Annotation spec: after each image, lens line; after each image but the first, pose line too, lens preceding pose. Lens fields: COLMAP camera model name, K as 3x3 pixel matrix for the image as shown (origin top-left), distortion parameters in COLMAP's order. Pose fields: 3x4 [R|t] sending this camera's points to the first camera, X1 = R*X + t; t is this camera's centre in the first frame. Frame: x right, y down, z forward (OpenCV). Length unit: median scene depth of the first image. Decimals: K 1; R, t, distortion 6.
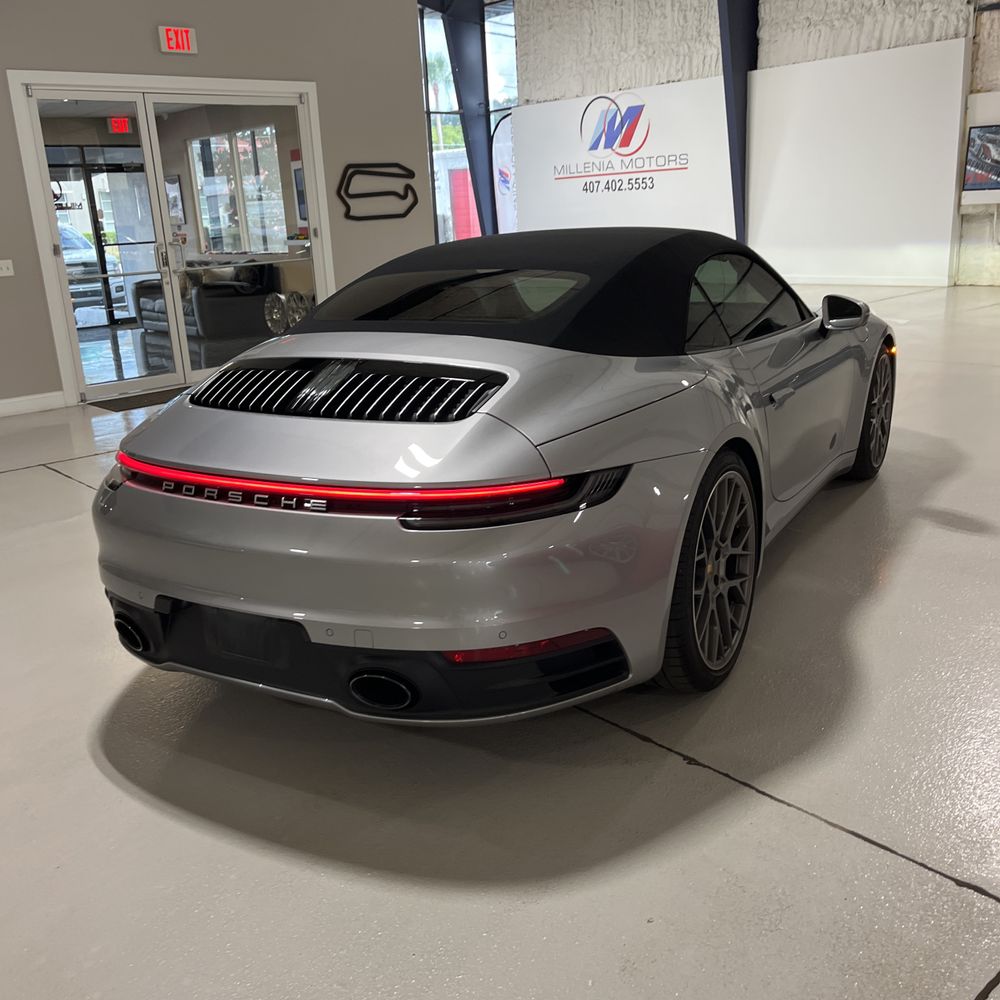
lens RADIAL K [[1018.3, 0, 499.9], [0, 1018.3, 534.8], [0, 0, 1]] dist [0.053859, -0.082399]
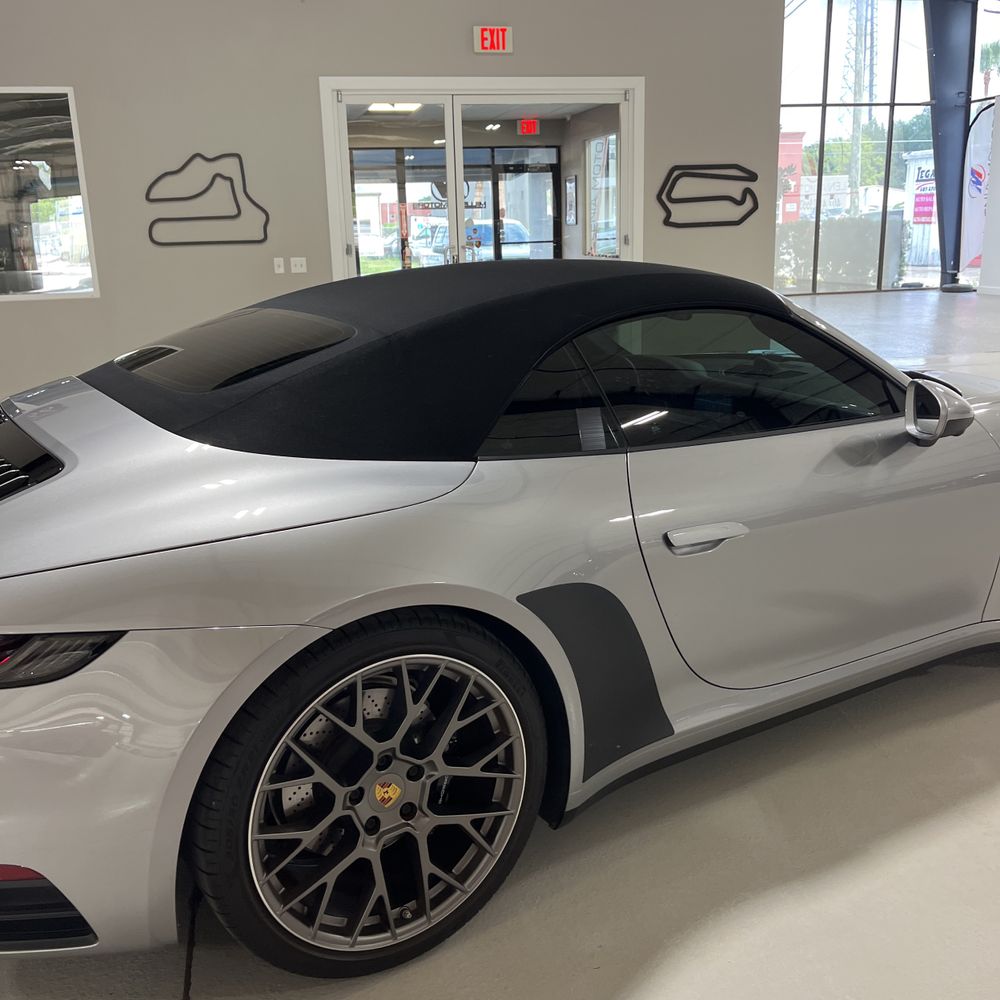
lens RADIAL K [[1027.4, 0, 500.0], [0, 1027.4, 500.0], [0, 0, 1]] dist [0.020440, 0.000197]
pose [[0.869942, 0.154159, -0.468440, 0.137792], [-0.167776, 0.985742, 0.012819, -0.043145], [0.463738, 0.067441, 0.883402, 0.110906]]
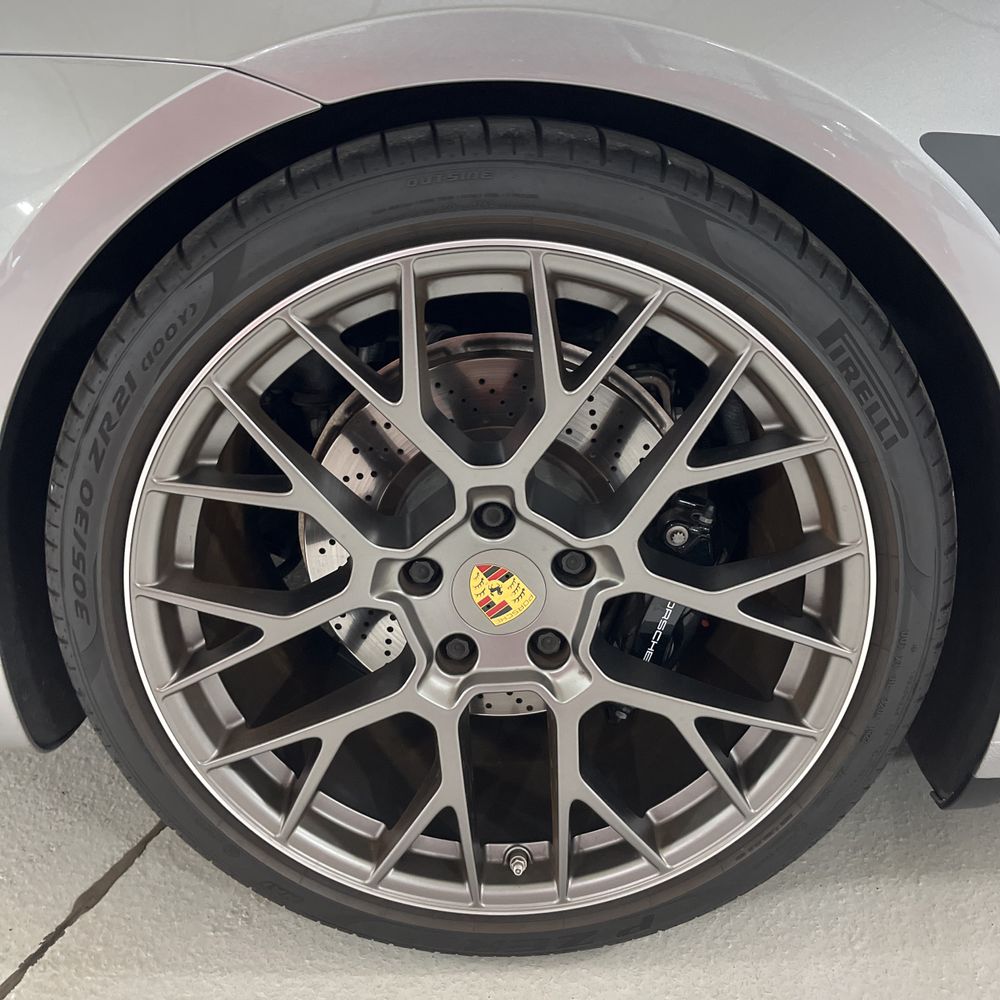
lens RADIAL K [[1027.4, 0, 500.0], [0, 1027.4, 500.0], [0, 0, 1]] dist [0.020440, 0.000197]
pose [[0.460829, 0.385548, -0.799368, 0.105701], [-0.275532, 0.918353, 0.284094, -0.017470], [0.843634, 0.089332, 0.529435, 0.214051]]
